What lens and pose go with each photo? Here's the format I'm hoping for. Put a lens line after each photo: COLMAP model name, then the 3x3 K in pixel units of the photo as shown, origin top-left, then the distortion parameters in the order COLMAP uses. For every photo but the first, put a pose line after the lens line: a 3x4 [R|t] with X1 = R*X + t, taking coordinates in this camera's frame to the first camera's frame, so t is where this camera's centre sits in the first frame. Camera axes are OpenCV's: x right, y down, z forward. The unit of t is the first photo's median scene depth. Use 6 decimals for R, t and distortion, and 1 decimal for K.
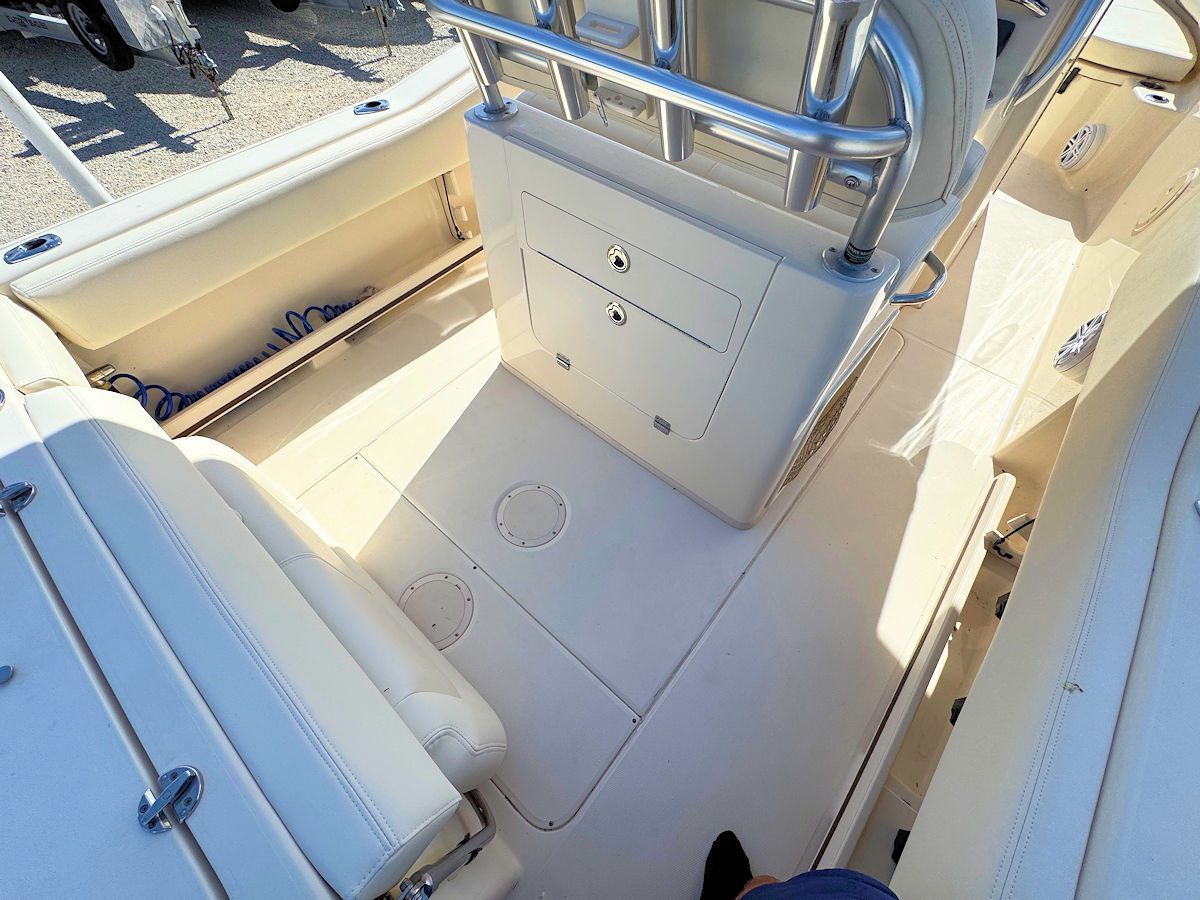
lens RADIAL K [[483.0, 0, 607.0], [0, 483.0, 447.8], [0, 0, 1]] dist [-0.007321, 0.001775]
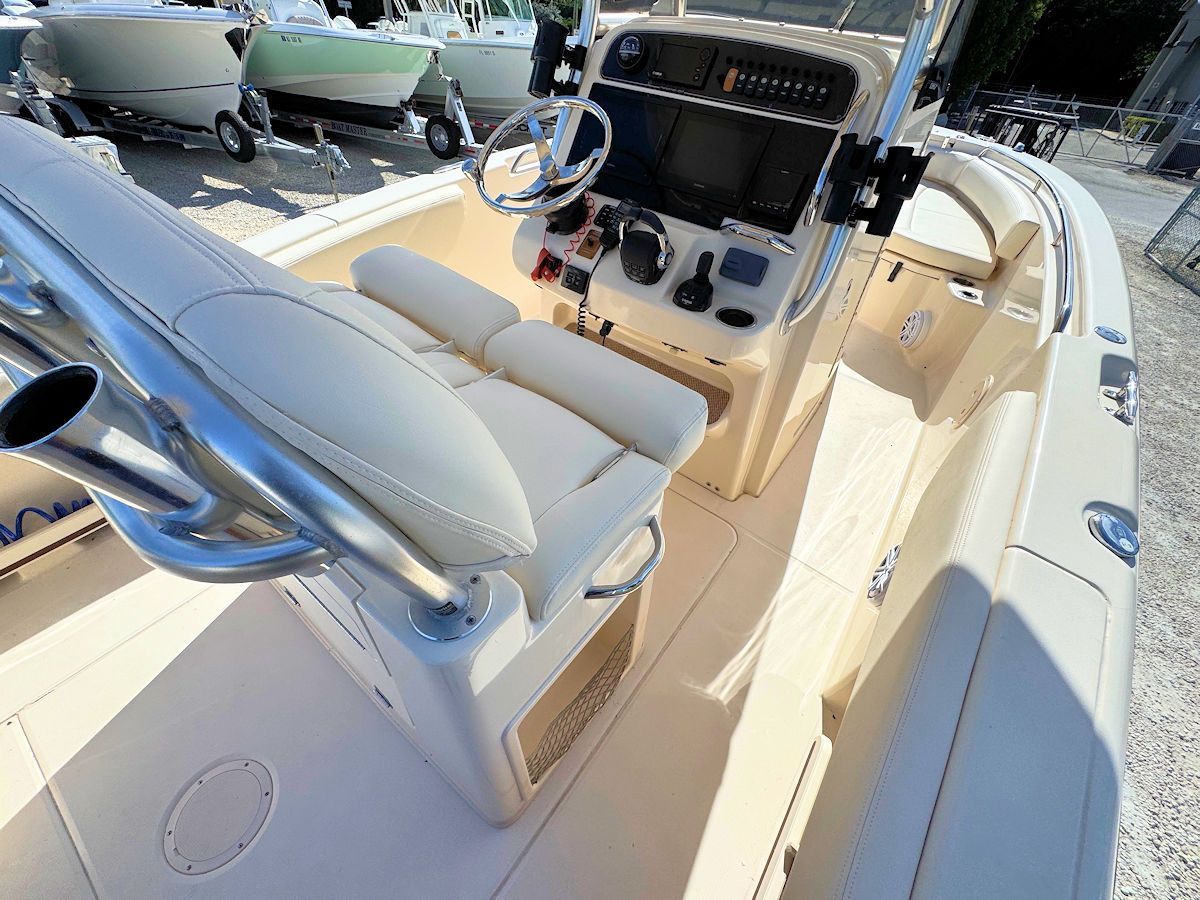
lens RADIAL K [[483.0, 0, 606.9], [0, 483.0, 449.3], [0, 0, 1]] dist [-0.007321, 0.001775]
pose [[0.997131, 0.005805, 0.075471, 0.296436], [0.010062, 0.978041, -0.208171, -0.195082], [-0.075022, 0.208333, 0.975176, 0.091925]]
